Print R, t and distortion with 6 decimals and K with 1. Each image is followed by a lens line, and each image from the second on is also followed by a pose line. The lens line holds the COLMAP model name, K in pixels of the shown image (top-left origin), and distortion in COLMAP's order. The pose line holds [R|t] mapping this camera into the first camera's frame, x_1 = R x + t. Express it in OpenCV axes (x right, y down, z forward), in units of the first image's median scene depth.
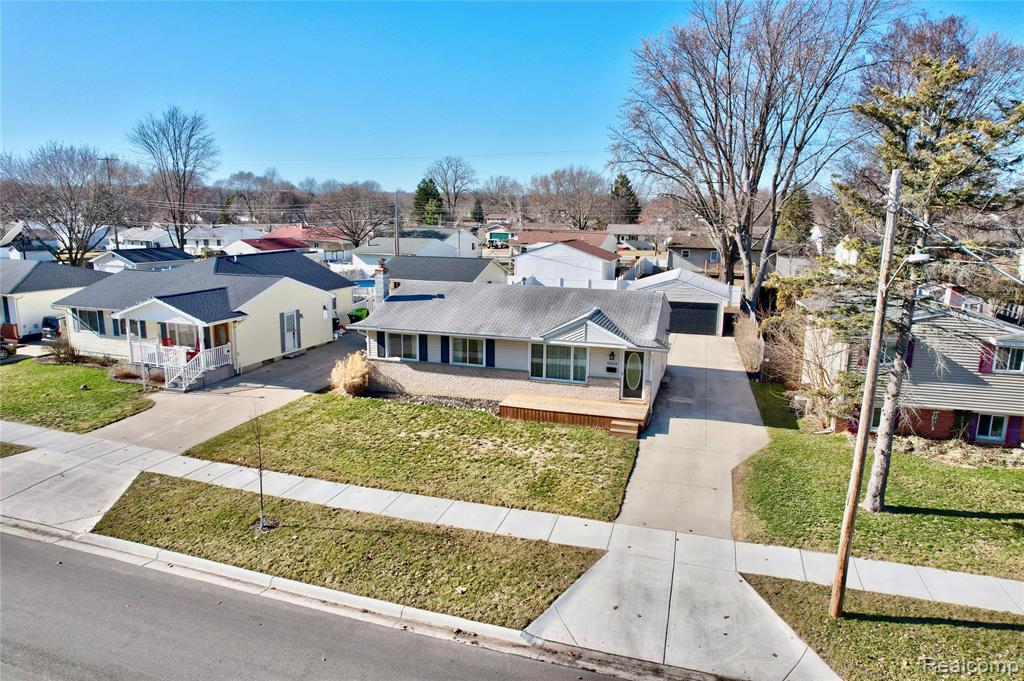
lens RADIAL K [[635.2, 0, 512.0], [0, 635.2, 340.5], [0, 0, 1]] dist [-0.059276, 0.046565]
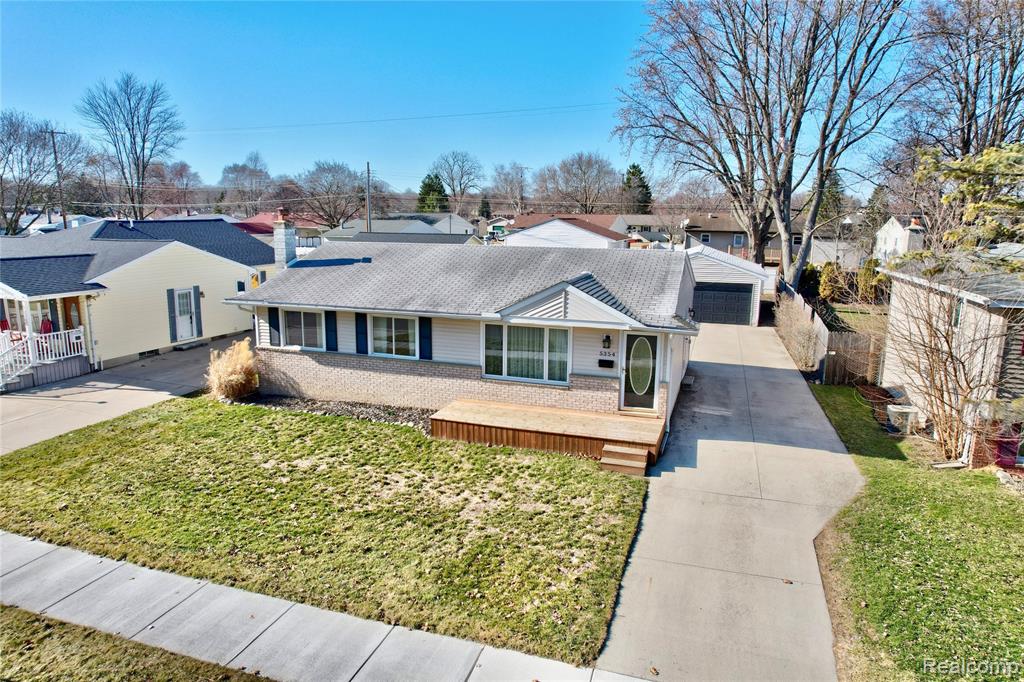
lens RADIAL K [[646.7, 0, 512.0], [0, 646.7, 341.0], [0, 0, 1]] dist [-0.067548, 0.060332]
pose [[0.999857, 0.003999, -0.016432, 0.071390], [-0.004060, 0.999985, -0.003693, 0.025717], [0.016417, 0.003759, 0.999858, 0.341107]]
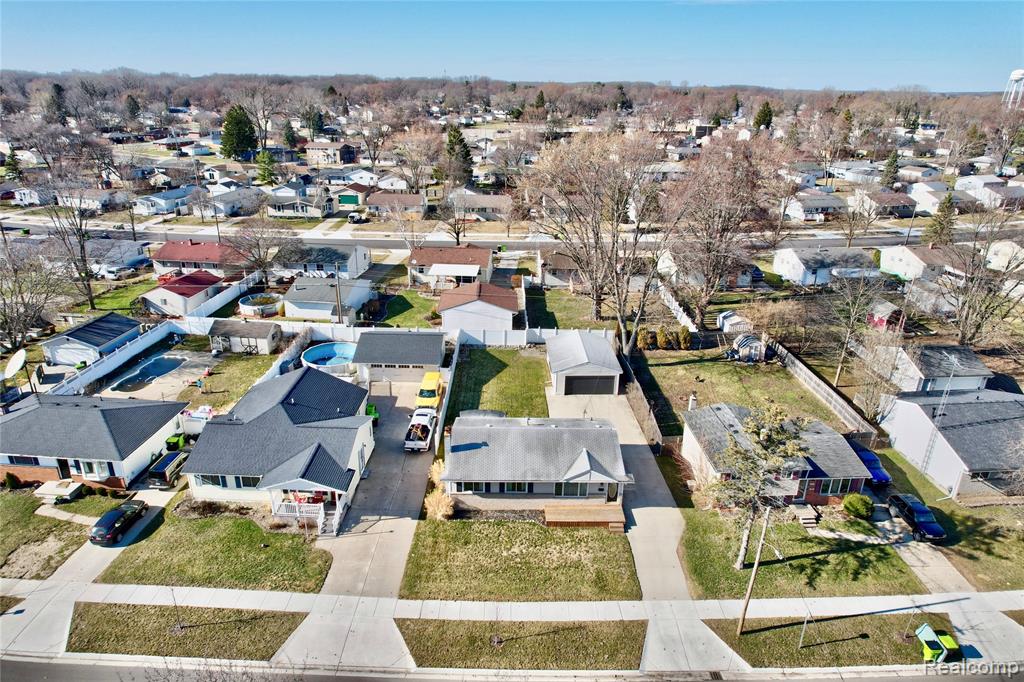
lens RADIAL K [[617.5, 0, 512.0], [0, 617.5, 341.0], [0, 0, 1]] dist [-0.040064, -0.000120]
pose [[0.953288, -0.111900, 0.280570, -0.535997], [0.063111, 0.982136, 0.177272, -0.703213], [-0.295395, -0.151285, 0.943321, -0.533101]]
